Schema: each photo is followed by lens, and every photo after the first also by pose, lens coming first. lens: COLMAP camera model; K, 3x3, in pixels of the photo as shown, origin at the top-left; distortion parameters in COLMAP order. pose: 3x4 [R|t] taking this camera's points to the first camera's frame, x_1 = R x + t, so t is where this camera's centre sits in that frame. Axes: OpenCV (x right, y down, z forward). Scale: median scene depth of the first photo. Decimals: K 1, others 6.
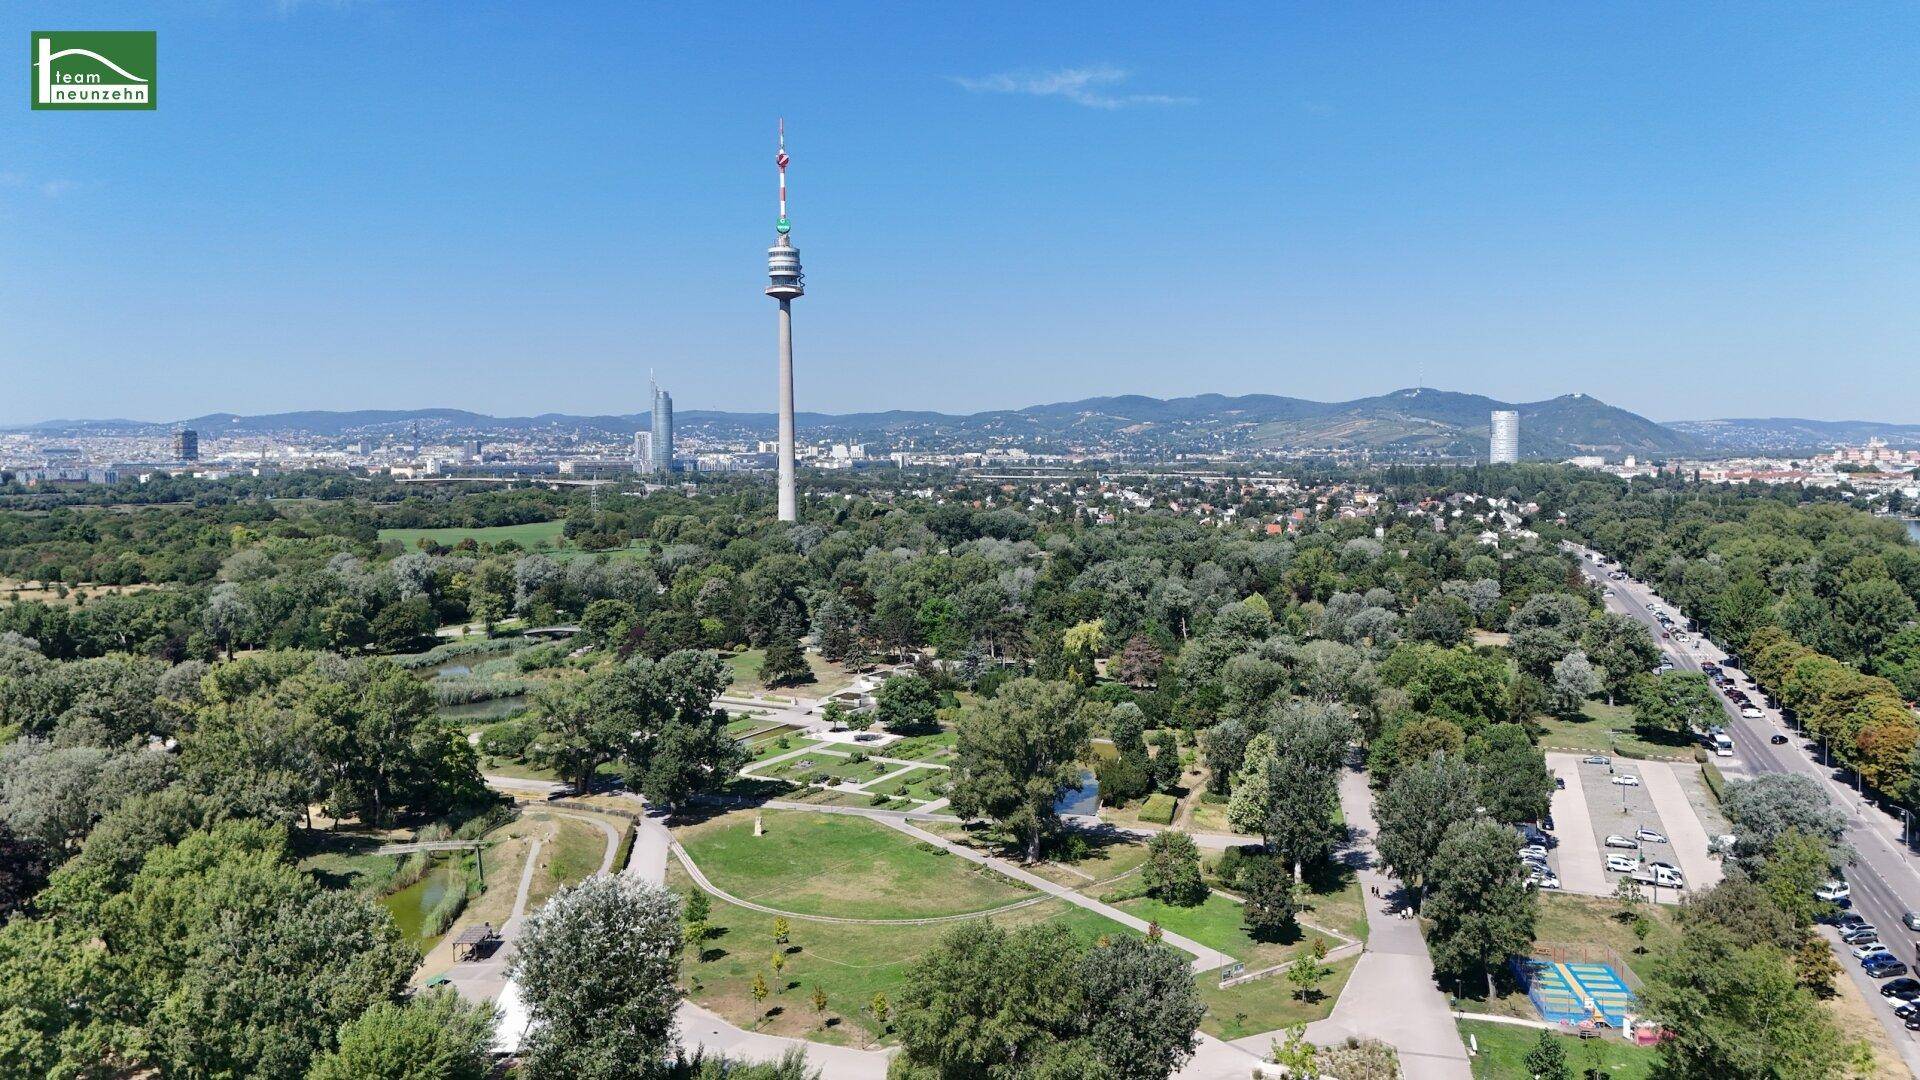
lens RADIAL K [[1418.6, 0, 961.7], [0, 1418.6, 534.0], [0, 0, 1]] dist [0.069901, -0.069508]
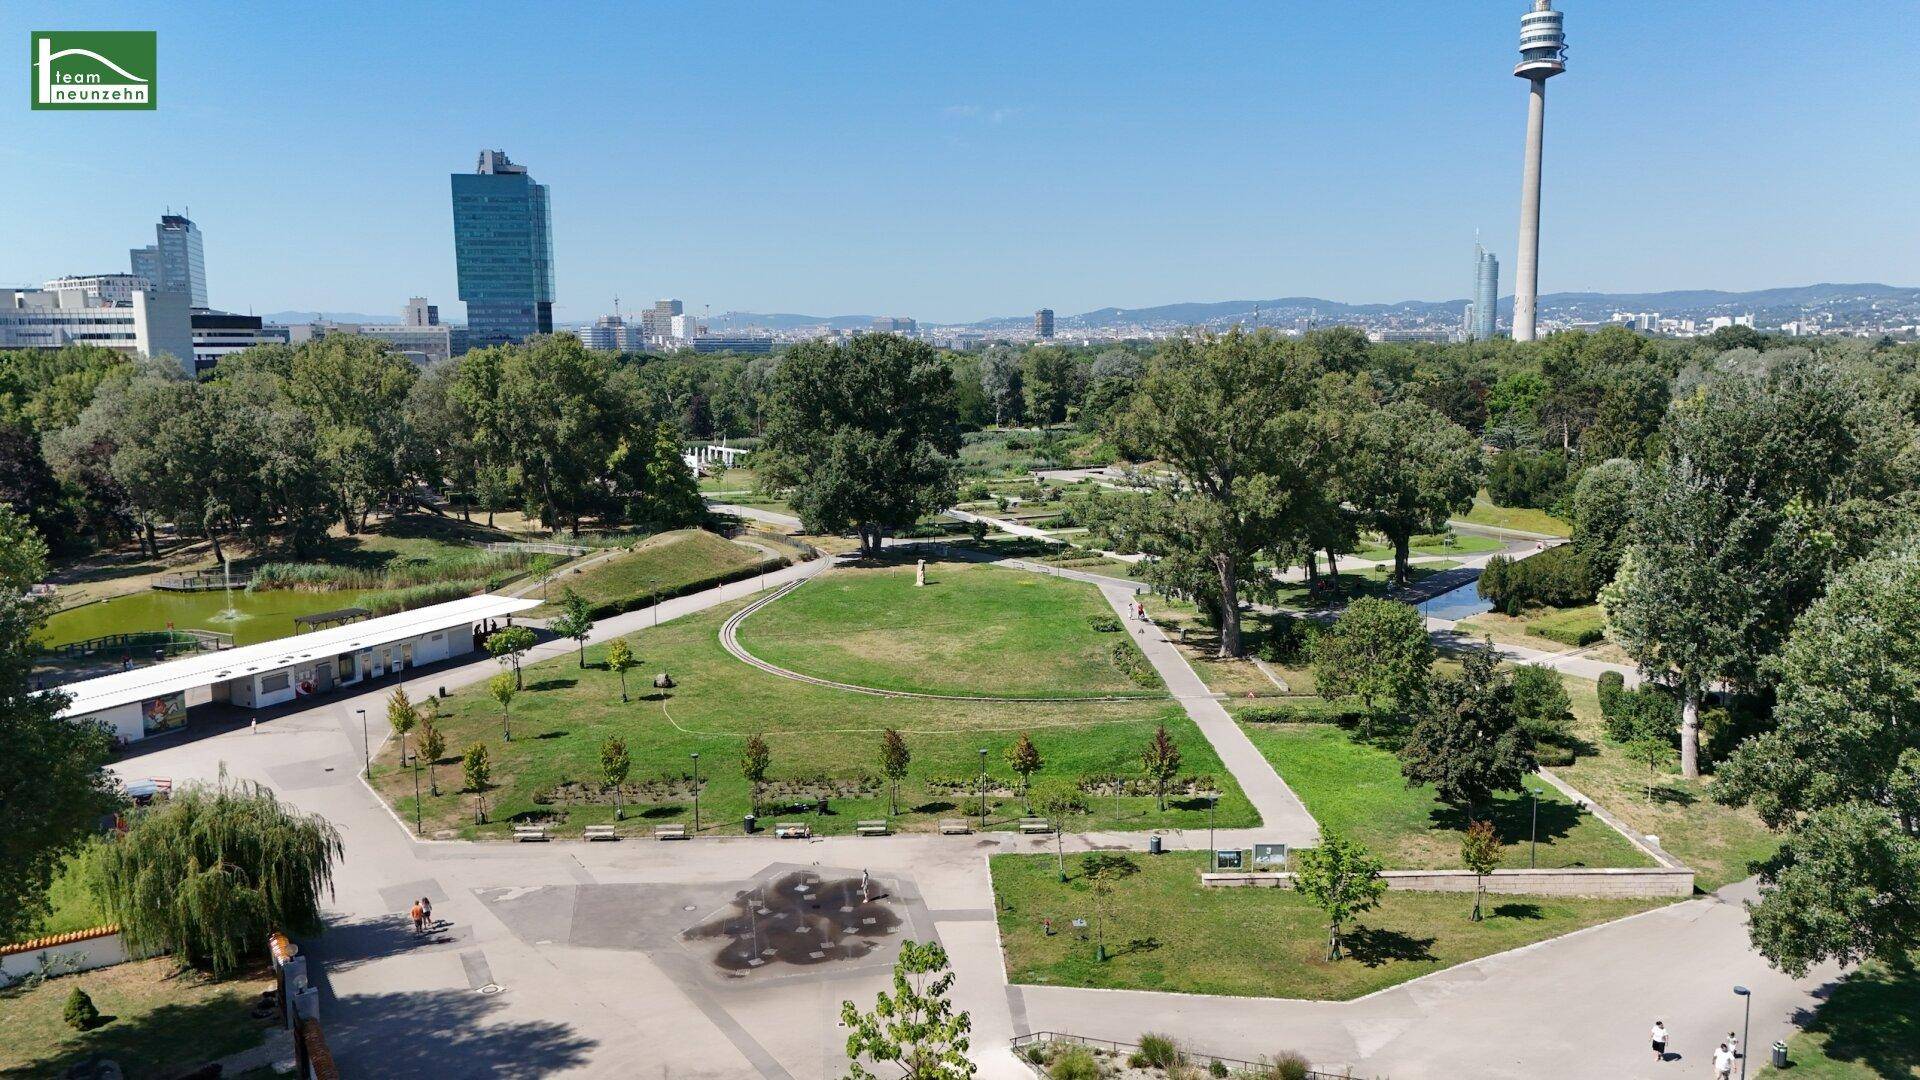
lens RADIAL K [[1418.6, 0, 958.2], [0, 1418.6, 543.5], [0, 0, 1]] dist [0.069901, -0.069508]
pose [[0.832699, 0.075532, -0.548550, 0.070127], [-0.030856, 0.995443, 0.090227, 0.035361], [0.552865, -0.058206, 0.831235, 0.120232]]
